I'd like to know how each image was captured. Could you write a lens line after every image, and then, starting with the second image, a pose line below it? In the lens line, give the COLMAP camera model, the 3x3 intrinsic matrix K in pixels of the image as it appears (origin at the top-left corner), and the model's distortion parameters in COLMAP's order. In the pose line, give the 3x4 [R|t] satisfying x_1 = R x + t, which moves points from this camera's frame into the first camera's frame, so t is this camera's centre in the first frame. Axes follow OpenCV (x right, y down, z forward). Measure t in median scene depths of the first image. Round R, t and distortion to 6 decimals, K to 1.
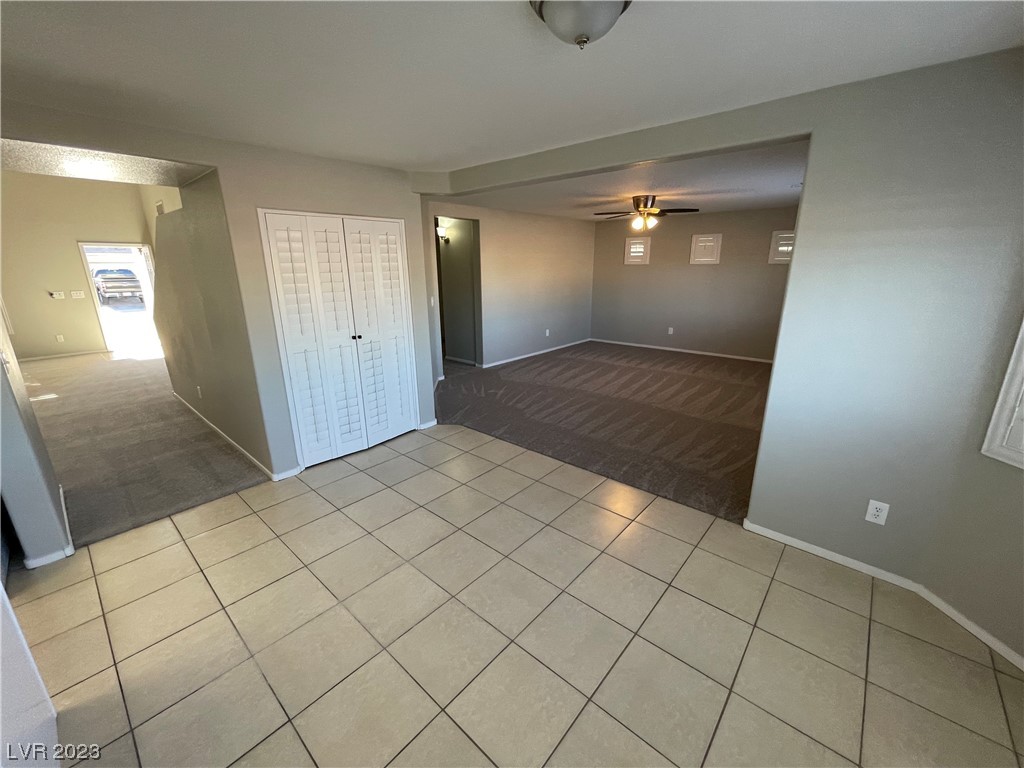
lens RADIAL K [[409.1, 0, 512.0], [0, 409.1, 384.0], [0, 0, 1]] dist [0.001430, -0.000053]
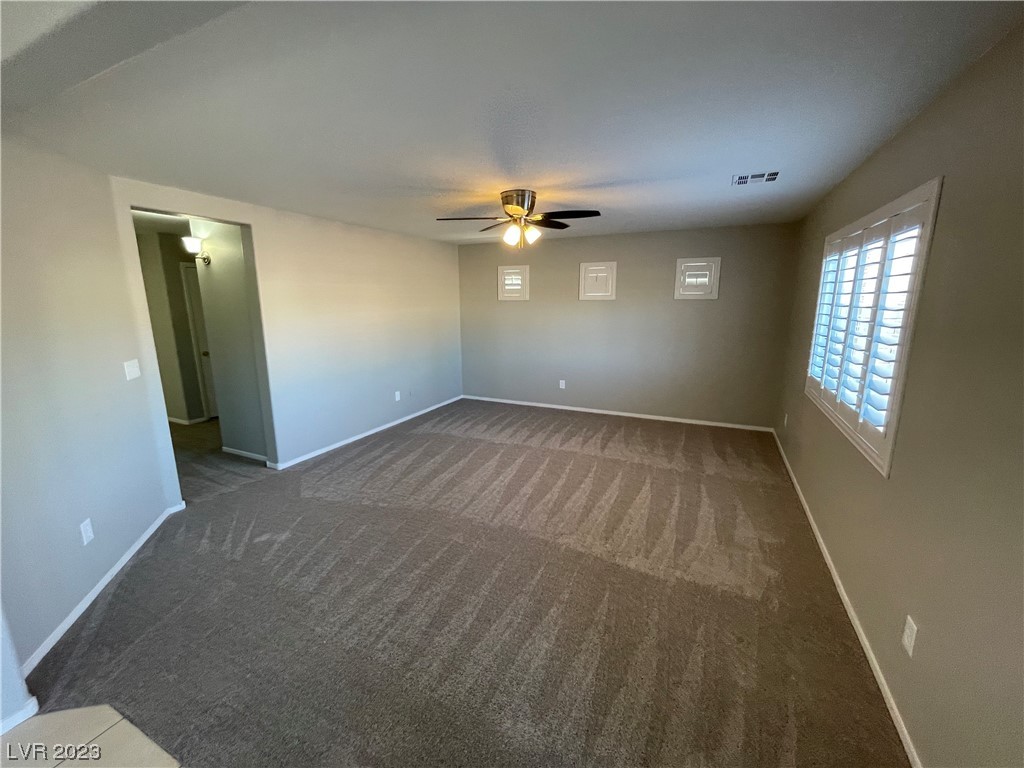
lens RADIAL K [[417.8, 0, 511.9], [0, 417.8, 382.2], [0, 0, 1]] dist [-0.000321, -0.000206]
pose [[0.960644, -0.048722, 0.273475, 0.102086], [0.073506, 0.993990, -0.081119, -0.098093], [-0.267879, 0.098028, 0.958452, 0.342461]]
